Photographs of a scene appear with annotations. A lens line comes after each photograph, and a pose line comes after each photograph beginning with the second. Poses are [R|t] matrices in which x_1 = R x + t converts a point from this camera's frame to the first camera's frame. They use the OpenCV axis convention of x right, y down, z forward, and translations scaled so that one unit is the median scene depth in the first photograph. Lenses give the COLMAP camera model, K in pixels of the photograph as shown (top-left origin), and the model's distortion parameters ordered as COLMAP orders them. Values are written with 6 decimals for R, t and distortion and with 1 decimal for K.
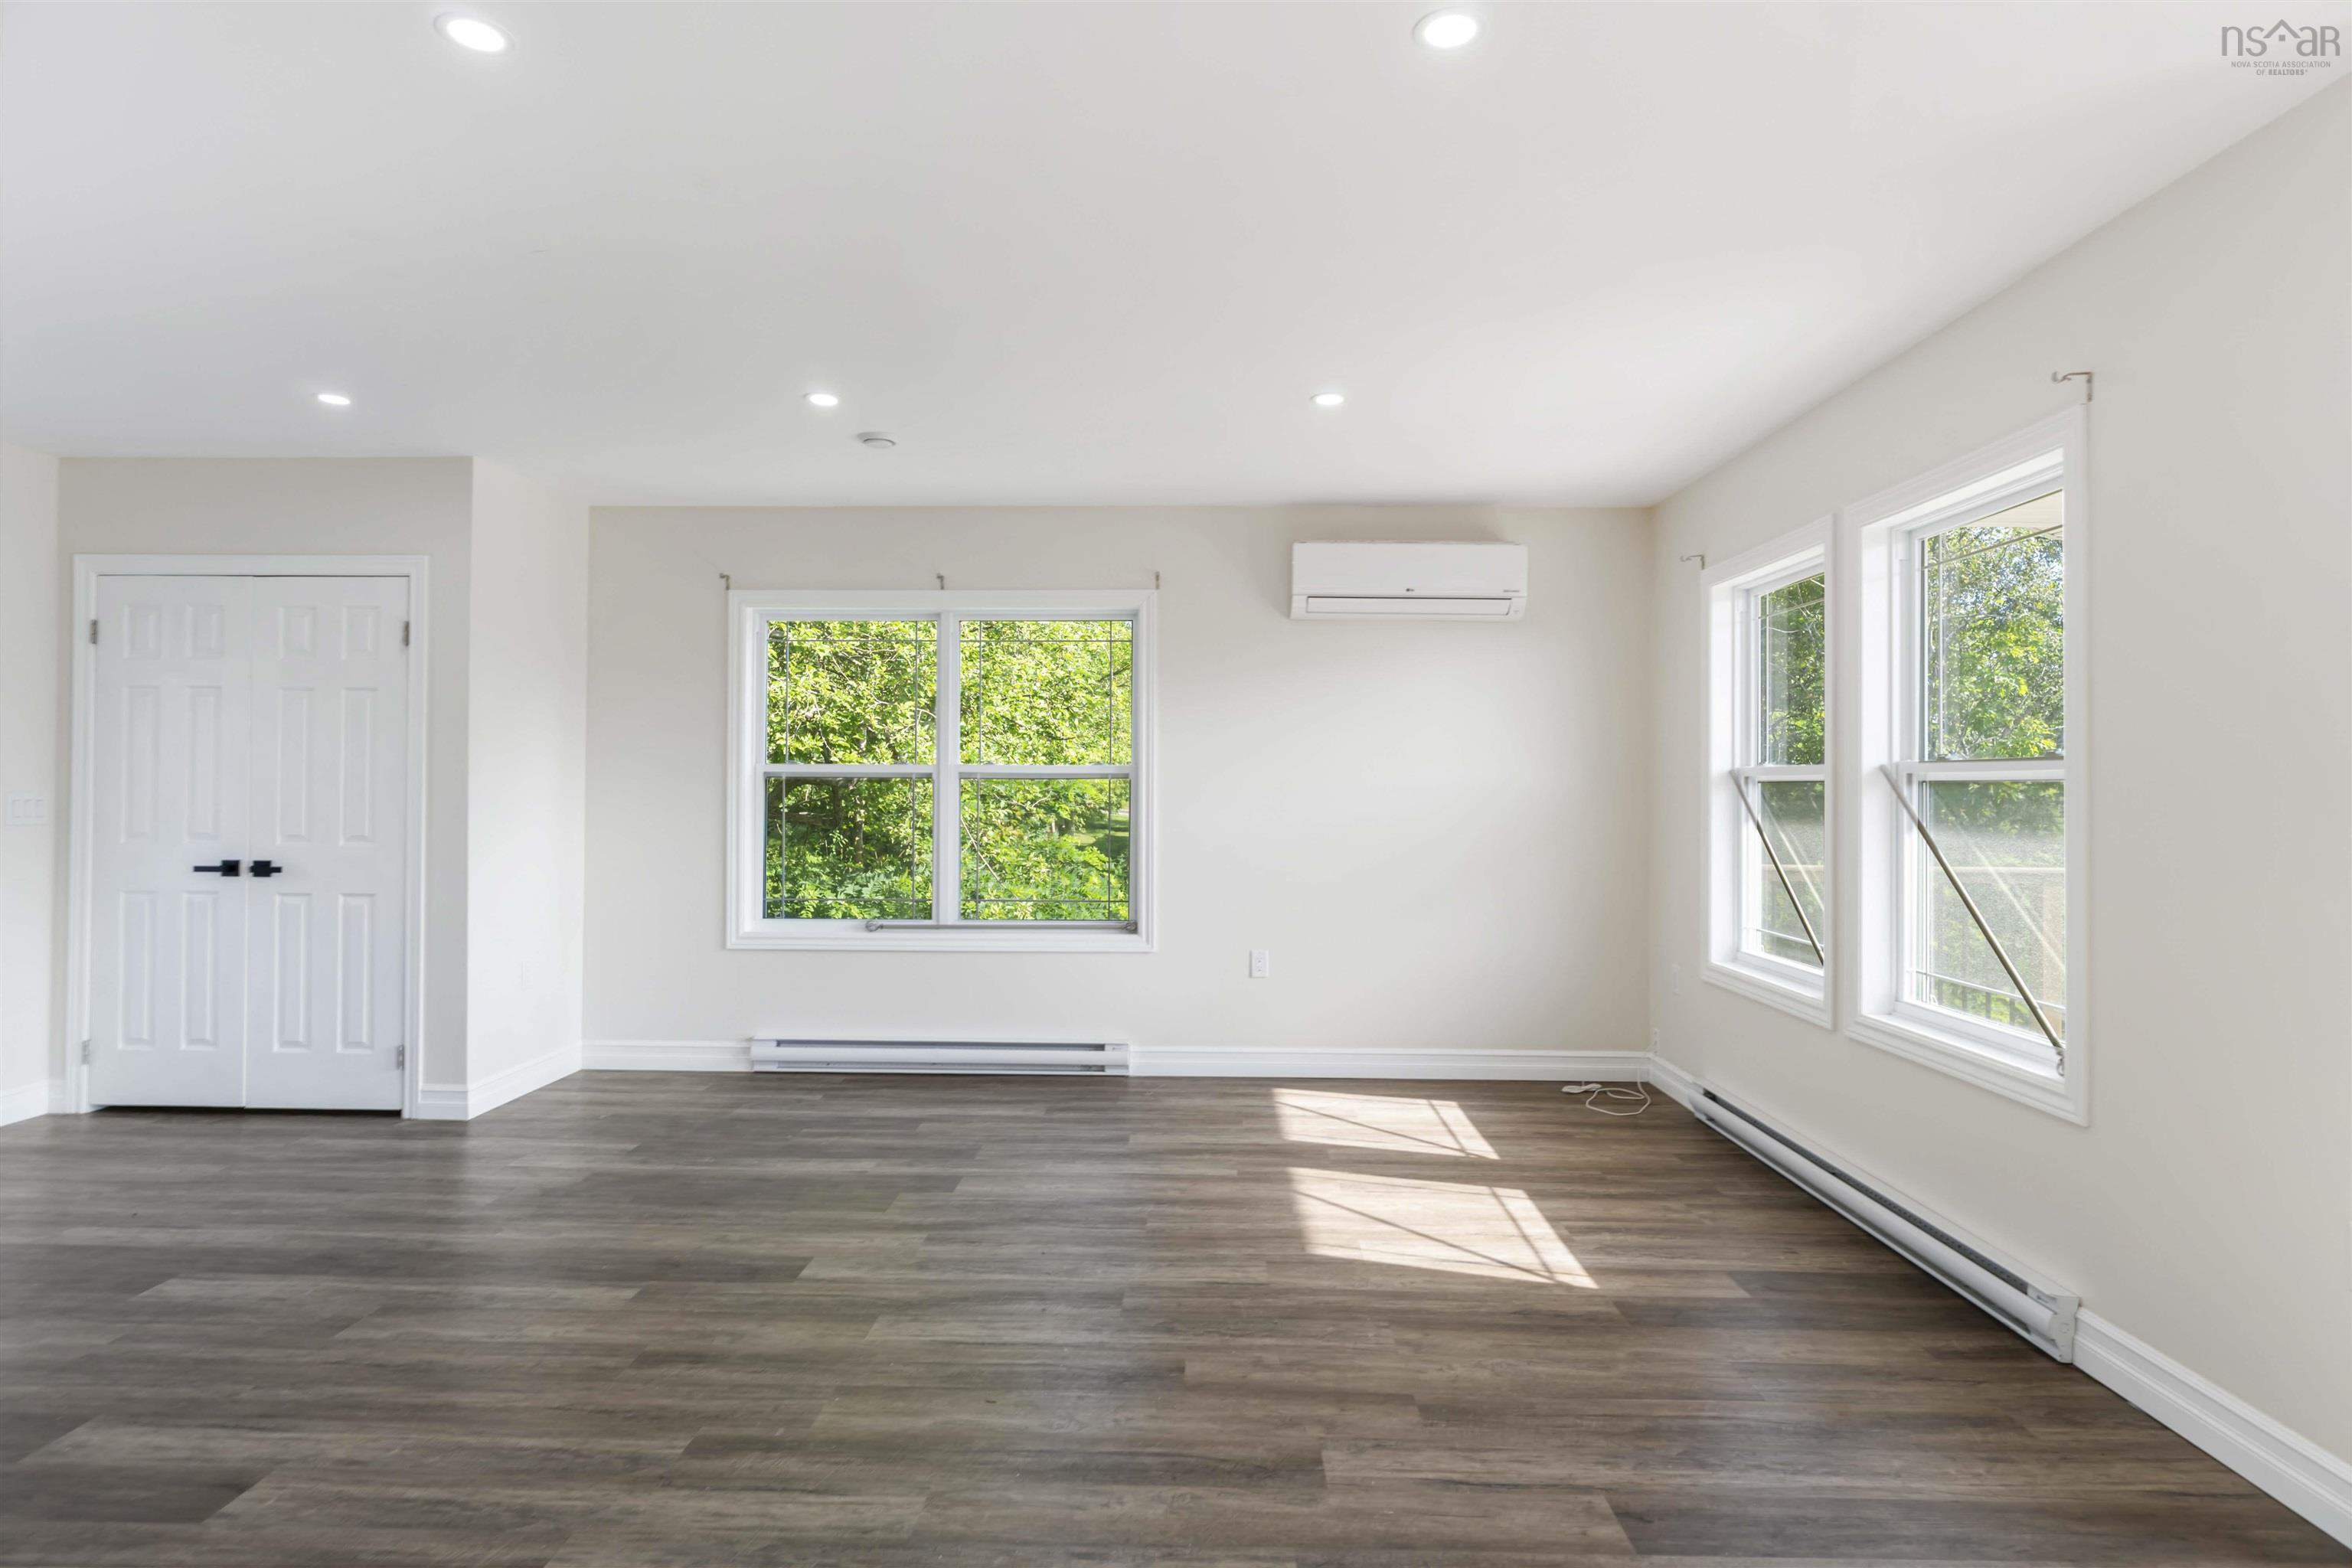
lens RADIAL K [[1287.4, 0, 1179.0], [0, 1287.4, 775.5], [0, 0, 1]] dist [0.015322, 0.000551]
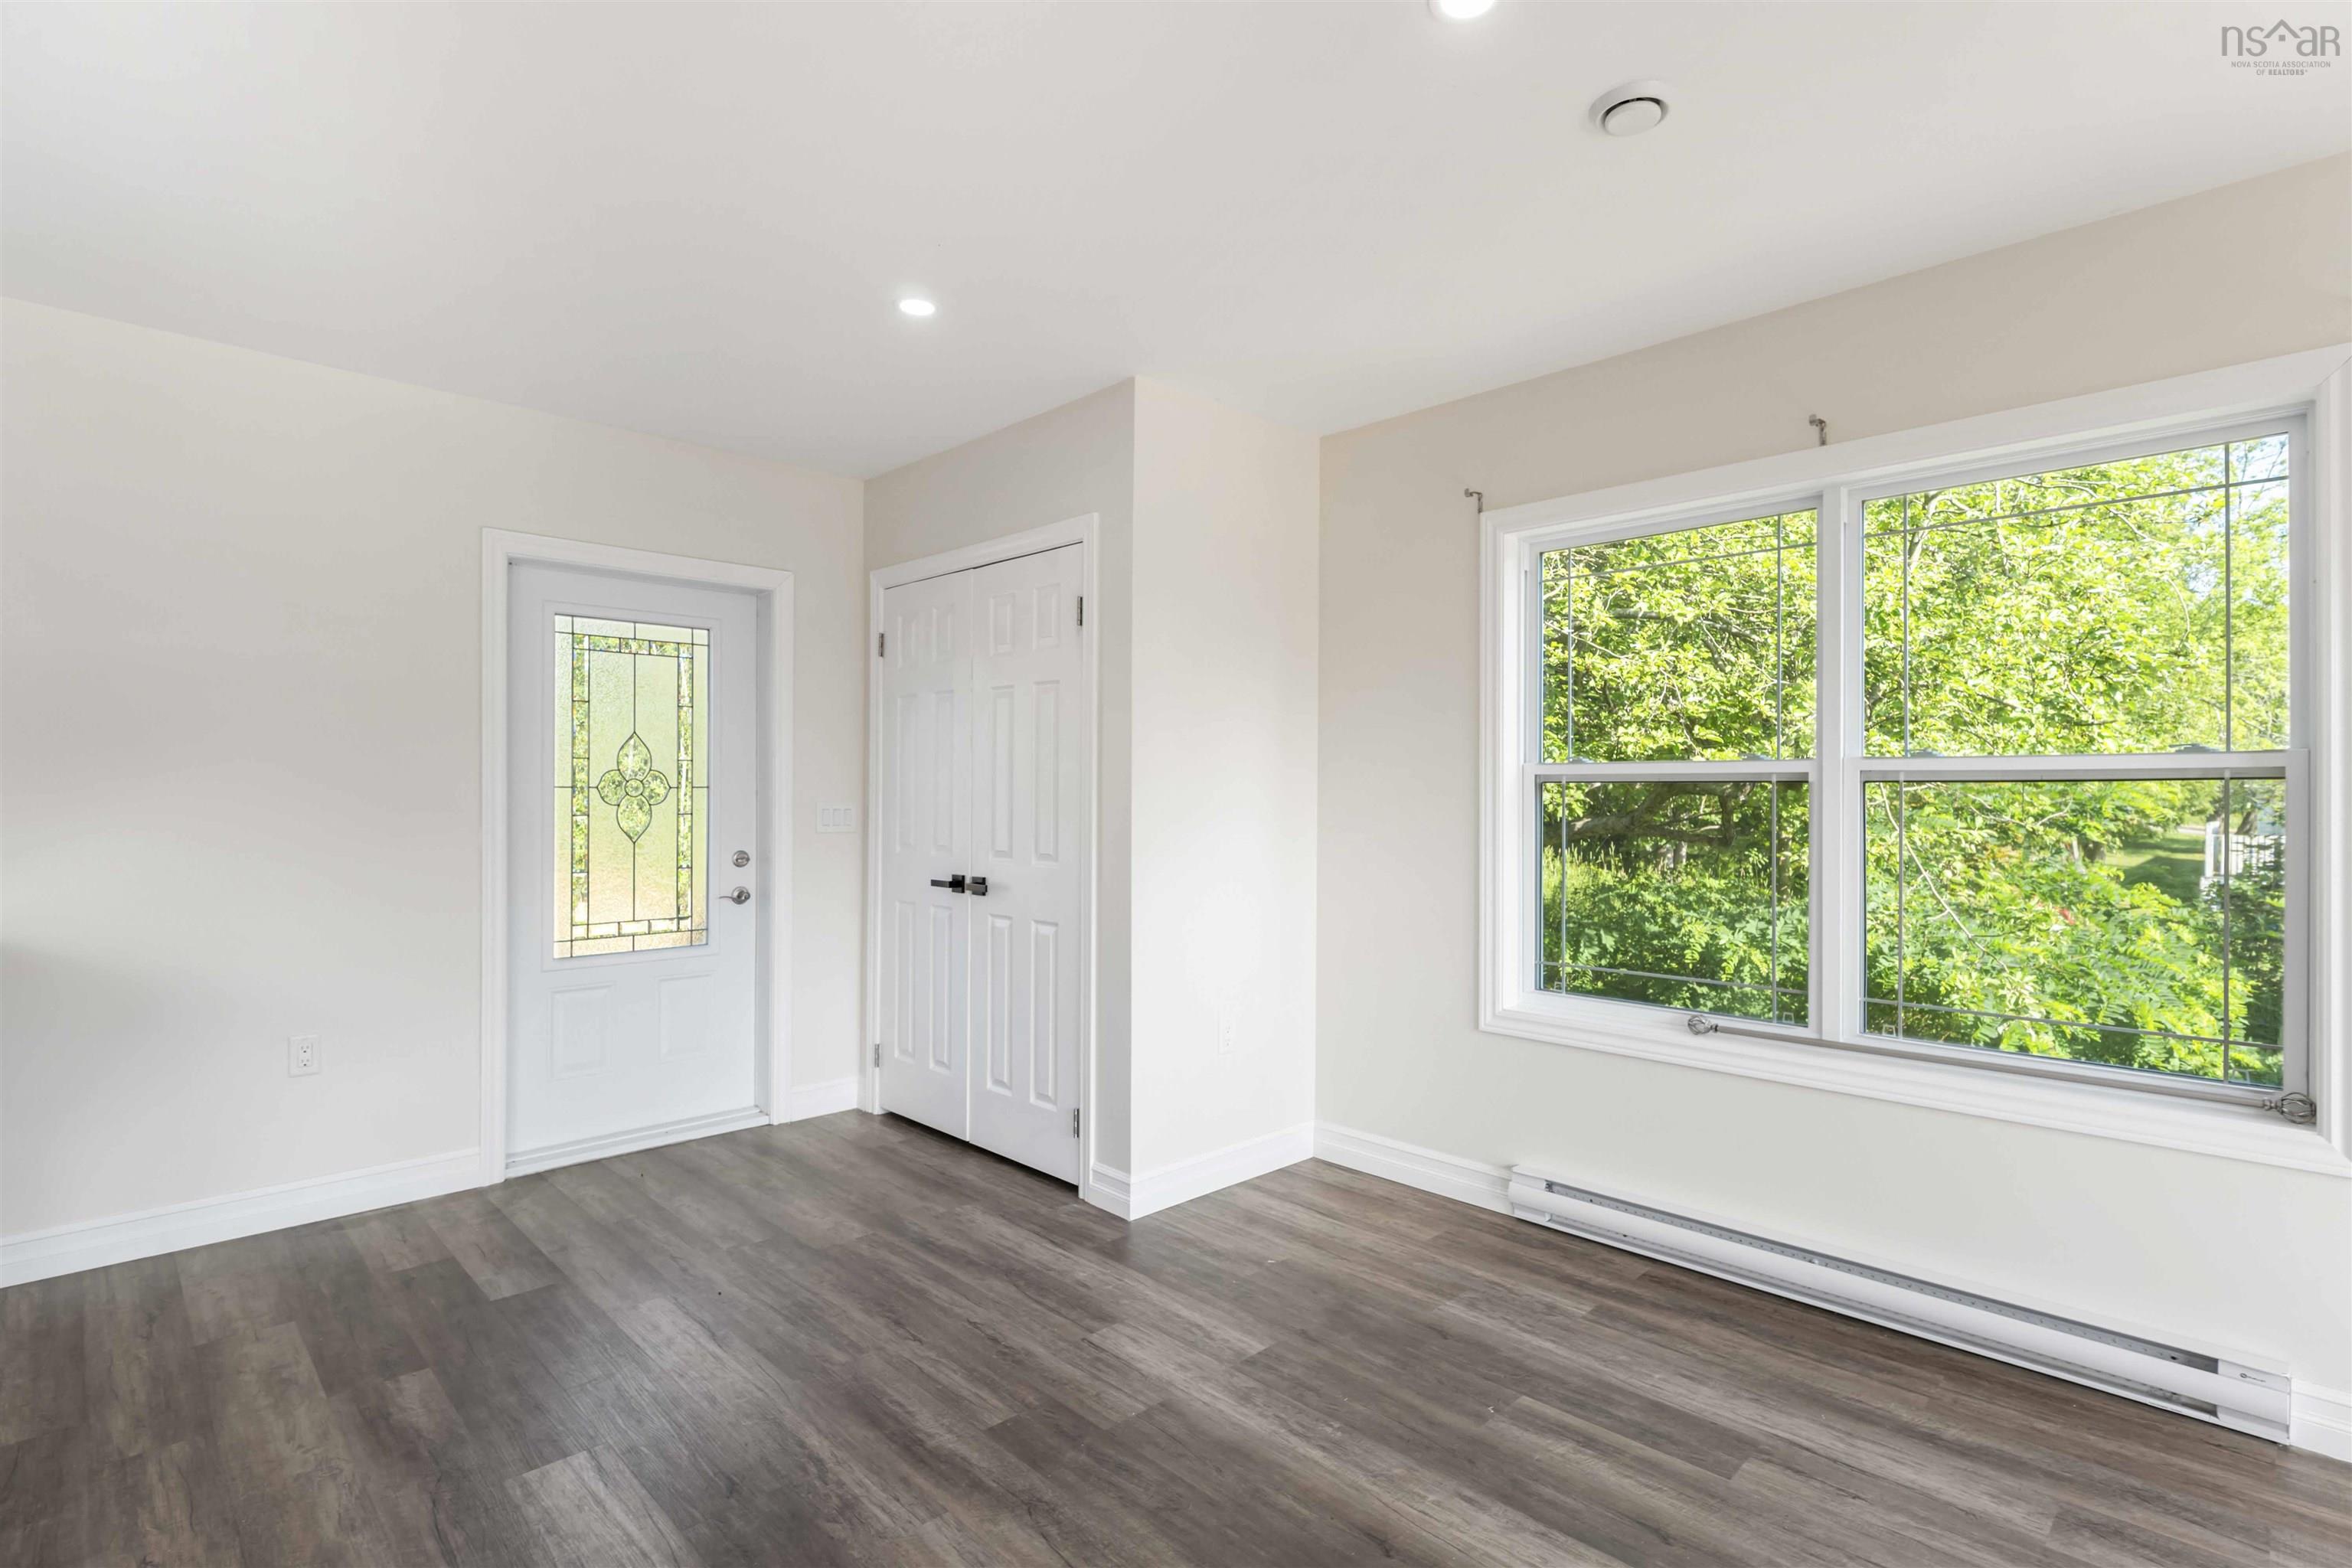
lens RADIAL K [[1122.6, 0, 1181.3], [0, 1122.6, 790.7], [0, 0, 1]] dist [-0.005464, -0.000985]
pose [[0.717094, -0.003806, -0.696966, -0.044973], [0.005590, 0.999984, 0.000291, 0.004612], [0.696954, -0.004105, 0.717104, 0.459772]]
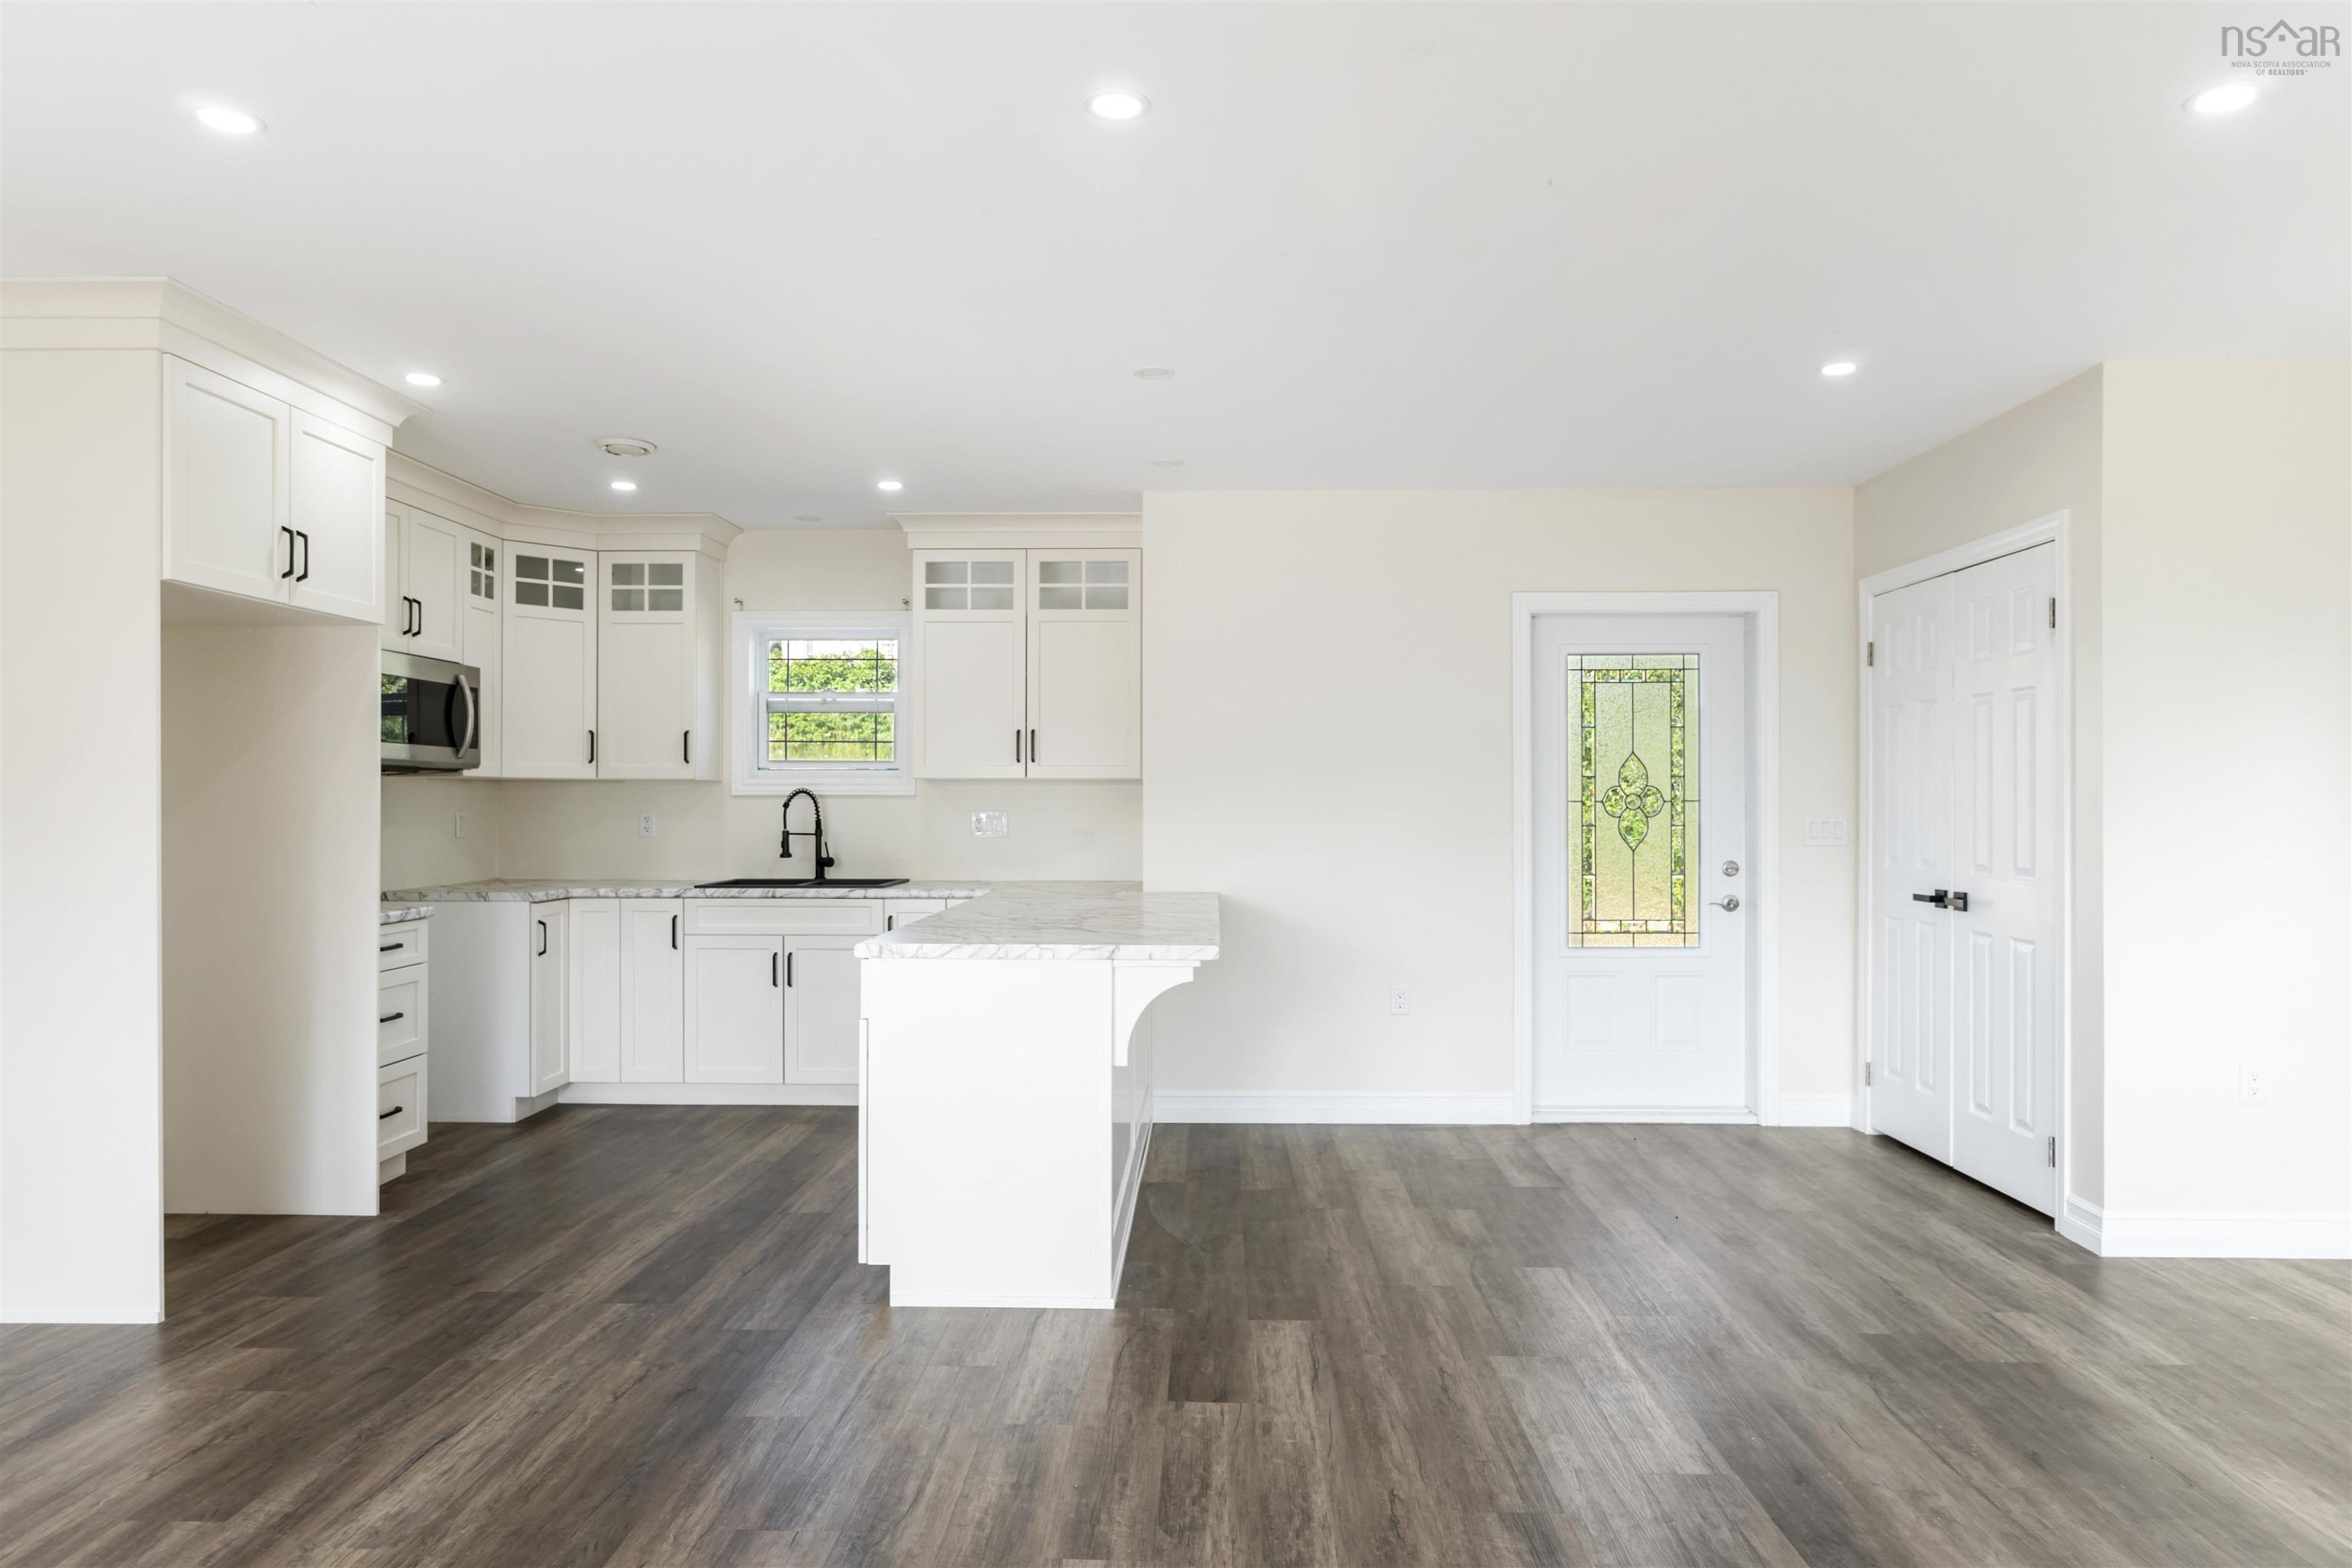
lens RADIAL K [[1482.2, 0, 1175.4], [0, 1482.2, 794.7], [0, 0, 1]] dist [0.001859, 0.001041]
pose [[-0.007747, -0.012118, -0.999897, 0.264678], [0.007919, 0.999894, -0.012179, 0.006417], [0.999939, -0.008013, -0.007651, 0.410251]]
